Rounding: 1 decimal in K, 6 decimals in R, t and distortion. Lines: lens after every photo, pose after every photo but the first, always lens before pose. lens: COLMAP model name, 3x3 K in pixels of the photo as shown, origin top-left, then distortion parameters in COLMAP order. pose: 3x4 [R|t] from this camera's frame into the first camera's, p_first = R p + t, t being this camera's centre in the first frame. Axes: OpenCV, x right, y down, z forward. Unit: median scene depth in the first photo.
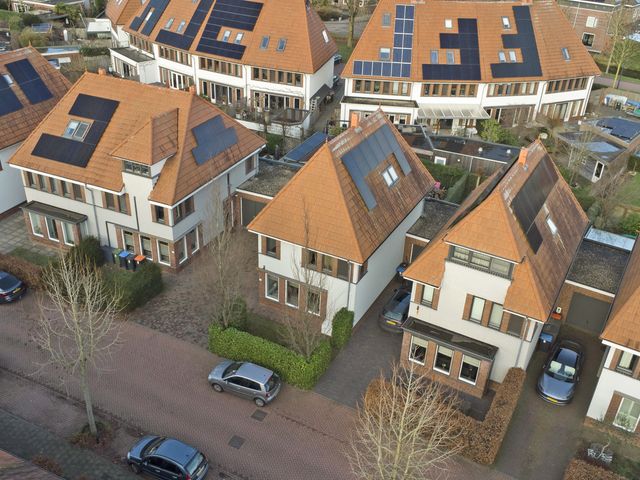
lens RADIAL K [[680.2, 0, 320.0], [0, 680.2, 240.0], [0, 0, 1]] dist [0.053334, -0.018753]
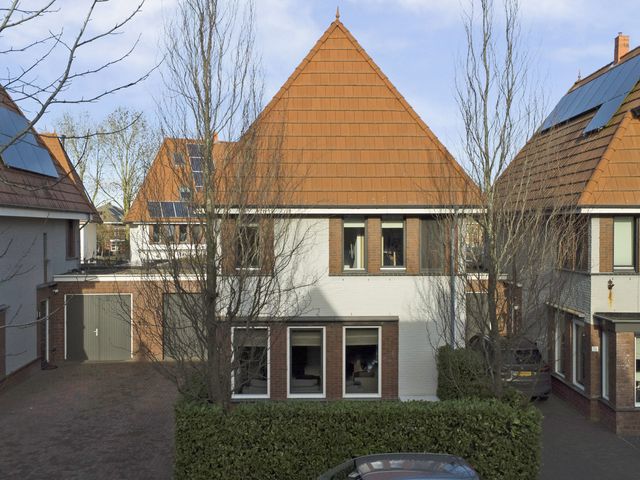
lens RADIAL K [[680.2, 0, 320.0], [0, 680.2, 240.0], [0, 0, 1]] dist [0.053334, -0.018753]
pose [[0.869449, -0.047814, 0.491703, -0.235203], [0.279204, 0.868663, -0.409231, 0.187598], [-0.407557, 0.493091, 0.768608, 0.620548]]
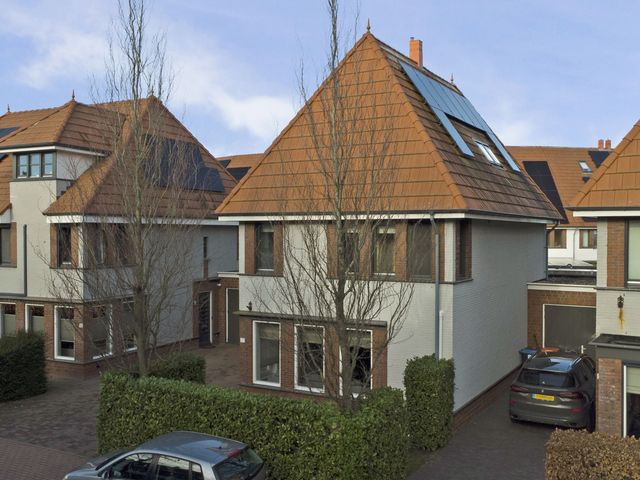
lens RADIAL K [[680.2, 0, 320.0], [0, 680.2, 240.0], [0, 0, 1]] dist [0.053334, -0.018753]
pose [[0.998727, -0.036074, -0.035263, -0.014276], [0.013710, 0.866816, -0.498440, 0.235577], [0.048547, 0.497322, 0.866207, 0.555077]]
